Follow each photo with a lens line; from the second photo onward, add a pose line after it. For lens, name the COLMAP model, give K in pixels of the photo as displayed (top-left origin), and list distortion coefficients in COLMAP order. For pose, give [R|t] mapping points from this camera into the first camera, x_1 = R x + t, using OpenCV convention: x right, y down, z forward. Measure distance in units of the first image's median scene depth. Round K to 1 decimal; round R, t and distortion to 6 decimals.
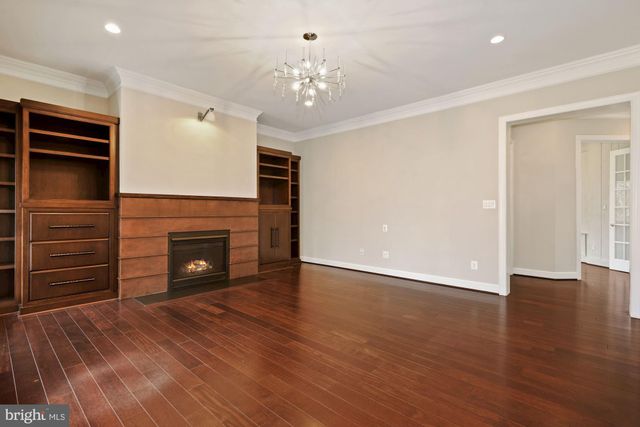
lens RADIAL K [[303.7, 0, 320.0], [0, 303.7, 213.5], [0, 0, 1]] dist [0.001889, 0.000196]
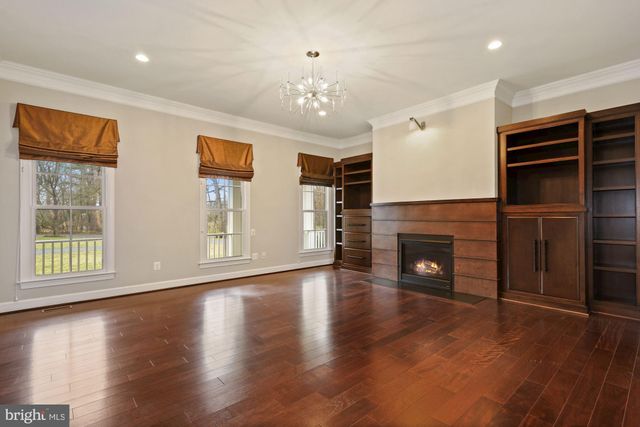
lens RADIAL K [[303.7, 0, 320.0], [0, 303.7, 213.5], [0, 0, 1]] dist [0.001889, 0.000196]
pose [[-0.125541, -0.007169, -0.992063, 0.657348], [-0.002520, 0.999973, -0.006907, -0.005777], [0.992085, 0.001633, -0.125555, 0.737718]]
